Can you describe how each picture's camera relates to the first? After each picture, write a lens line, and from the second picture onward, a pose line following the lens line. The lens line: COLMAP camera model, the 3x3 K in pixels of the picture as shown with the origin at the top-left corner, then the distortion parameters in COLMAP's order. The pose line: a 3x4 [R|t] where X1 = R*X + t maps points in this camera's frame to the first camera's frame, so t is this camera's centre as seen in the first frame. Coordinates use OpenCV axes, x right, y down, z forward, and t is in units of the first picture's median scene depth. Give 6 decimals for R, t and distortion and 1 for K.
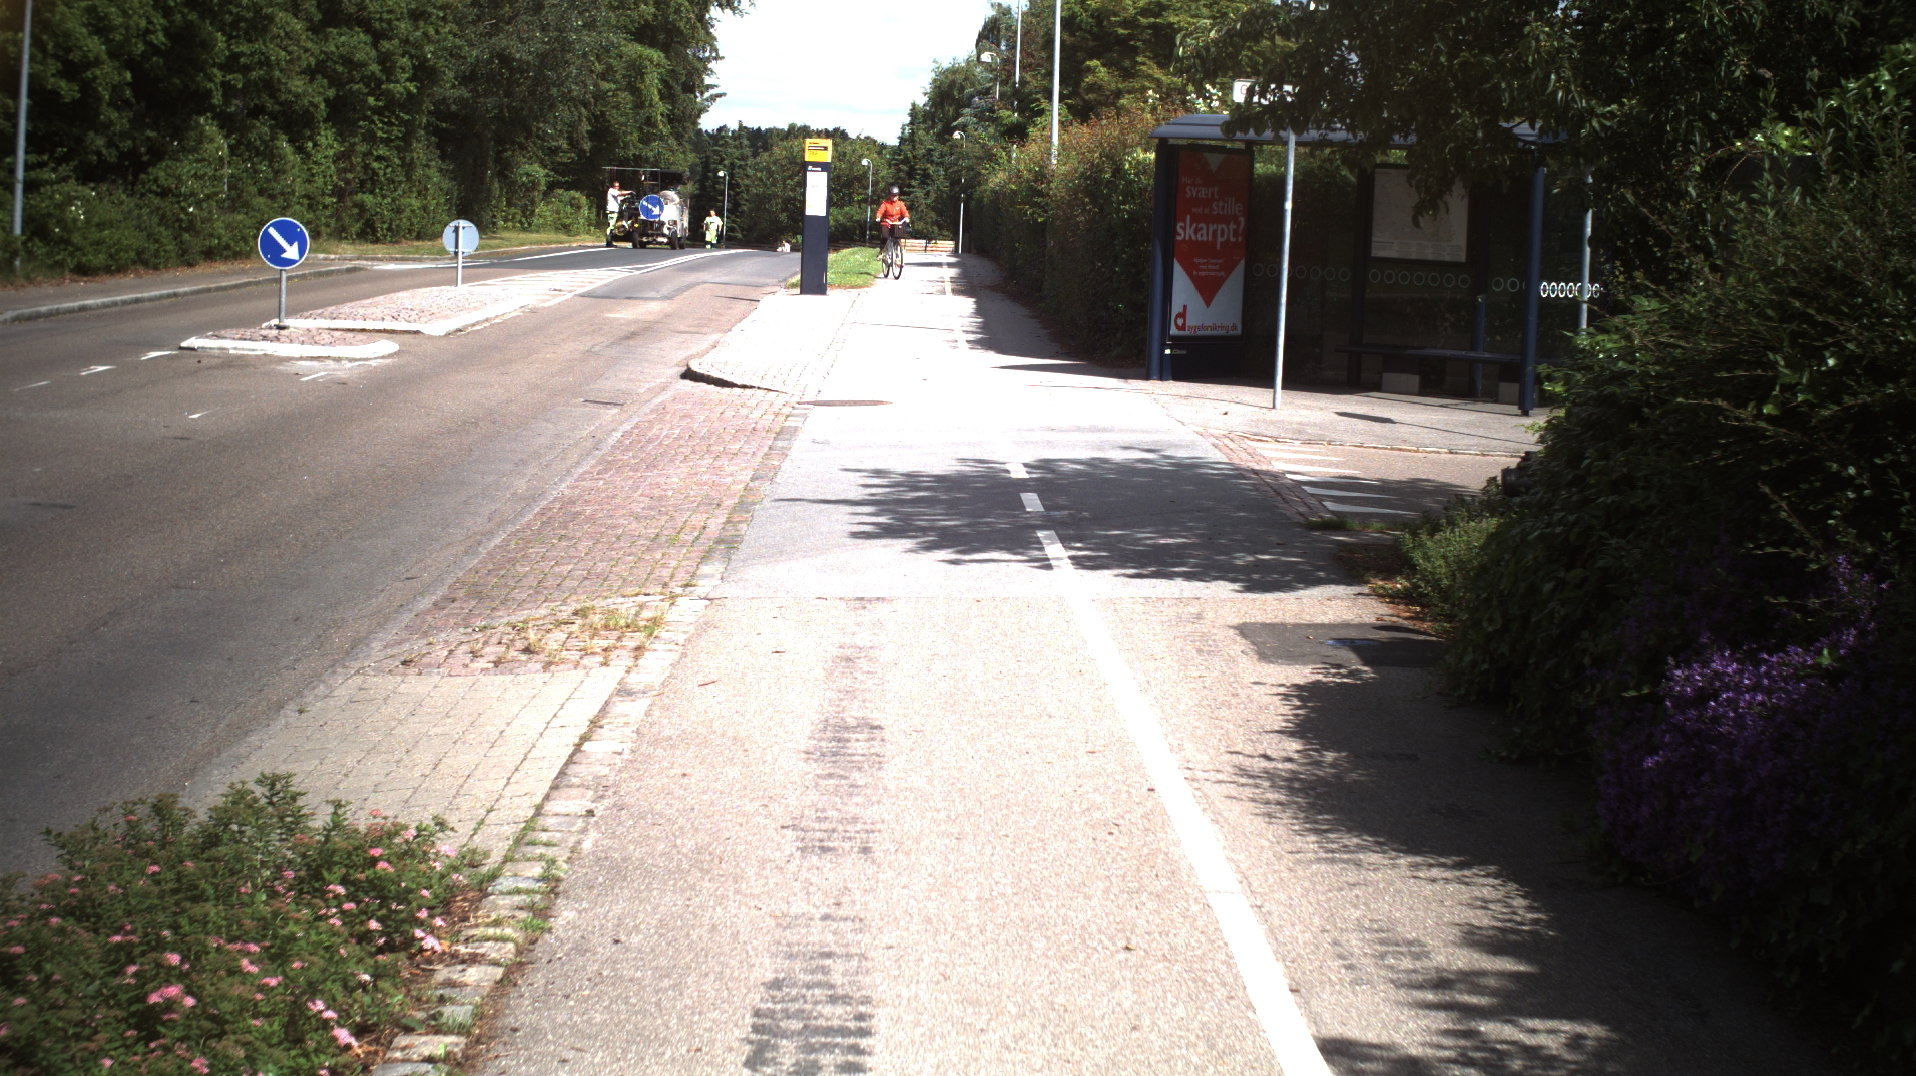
lens RADIAL K [[3501.3, 0, 958.0], [0, 3501.3, 538.0], [0, 0, 1]] dist [-0.299322, 0.332304]
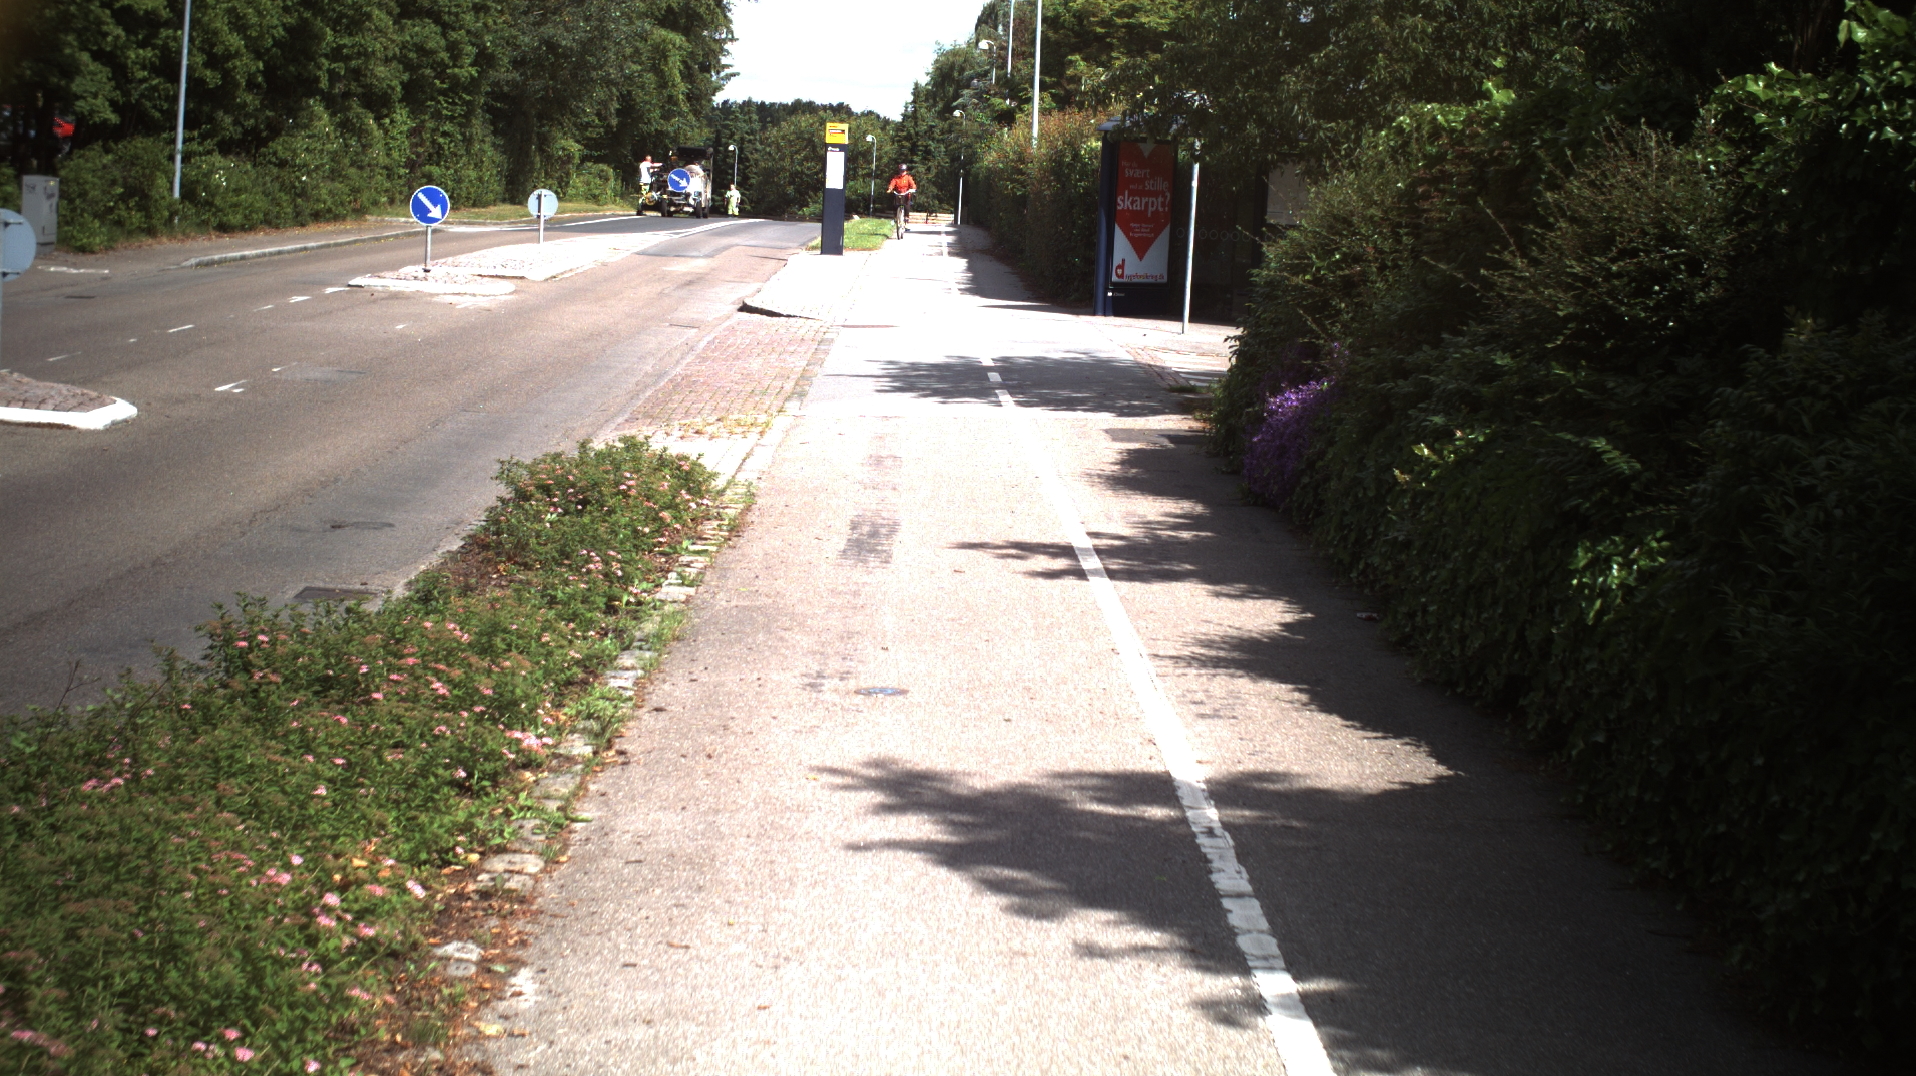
lens RADIAL K [[3501.3, 0, 958.0], [0, 3501.3, 538.0], [0, 0, 1]] dist [-0.299322, 0.332304]
pose [[0.999957, 0.009242, 0.000557, 0.001731], [-0.009246, 0.999931, 0.007229, 0.016403], [-0.000490, -0.007234, 0.999974, -0.175434]]
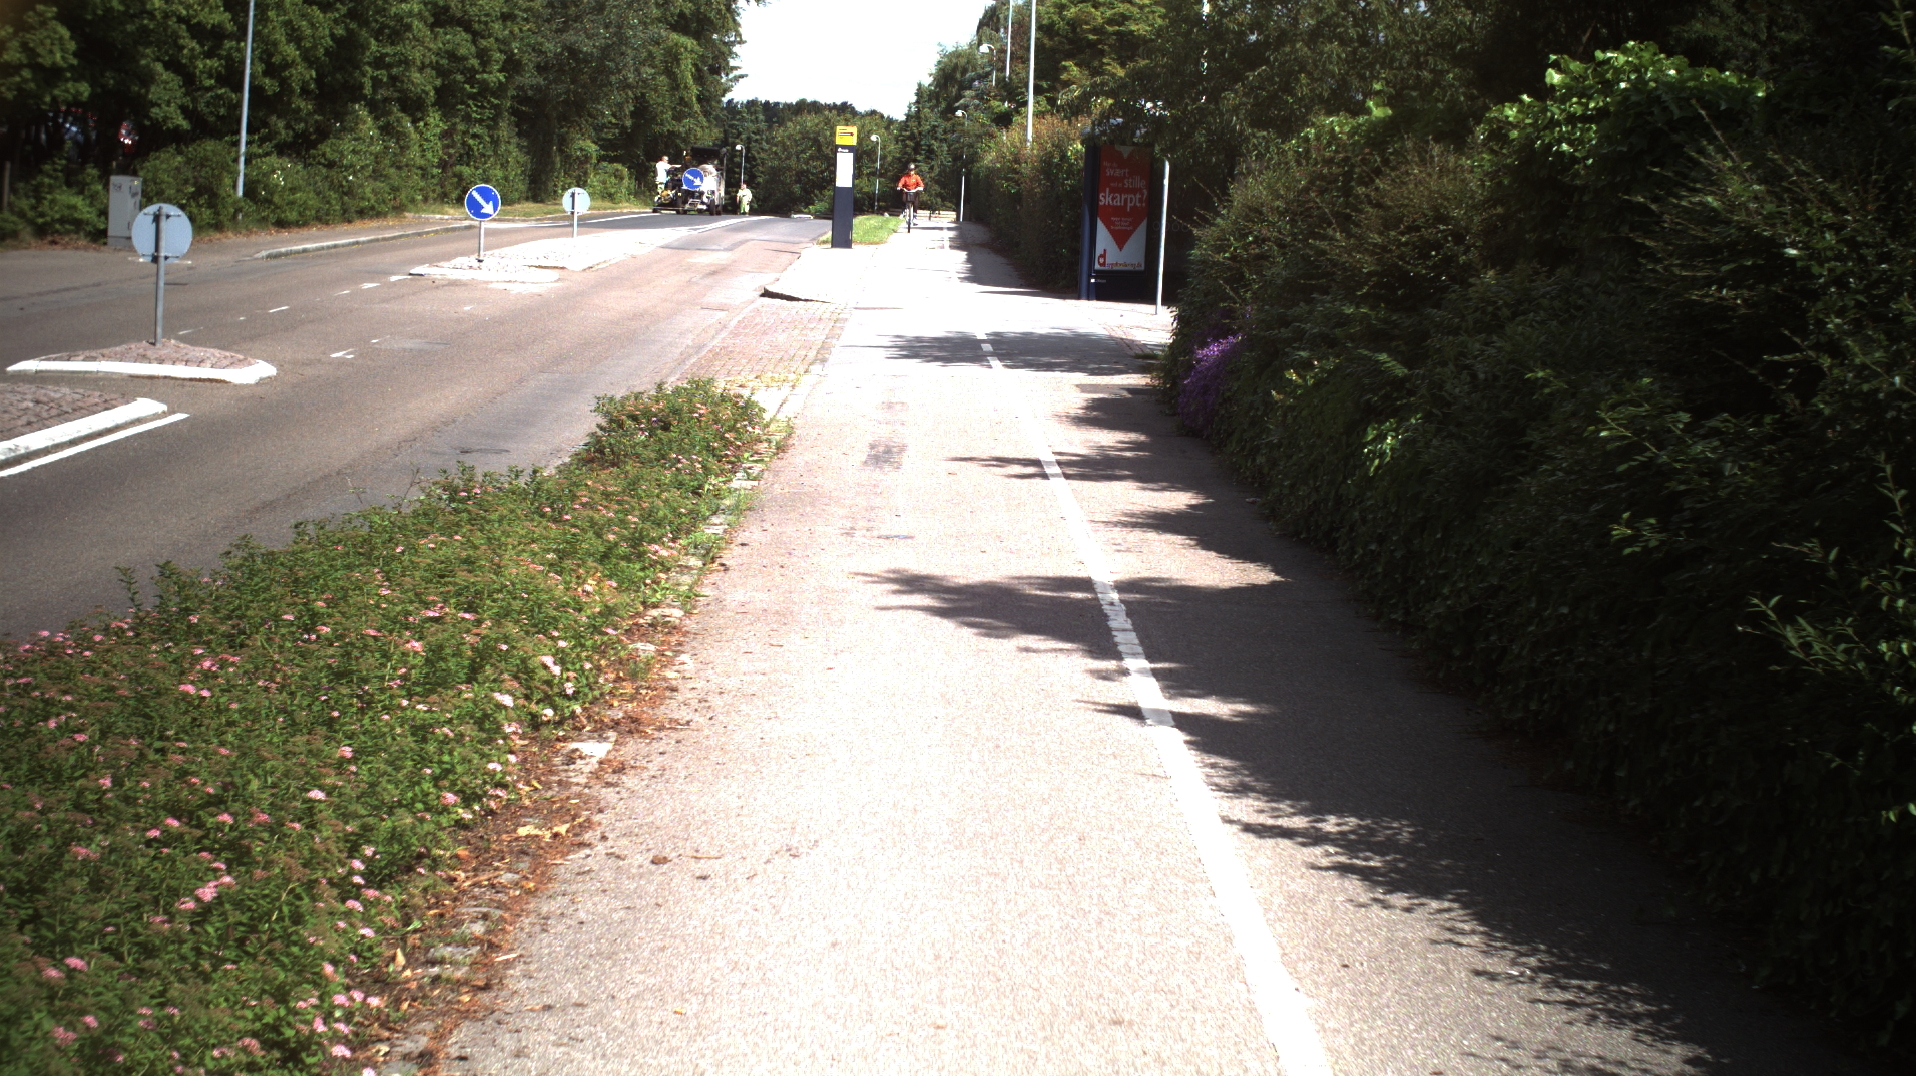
lens RADIAL K [[3501.3, 0, 958.0], [0, 3501.3, 538.0], [0, 0, 1]] dist [-0.299322, 0.332304]
pose [[0.999971, 0.007596, -0.000571, 0.002794], [-0.007592, 0.999941, 0.007728, 0.024595], [0.000629, -0.007723, 0.999970, -0.262996]]
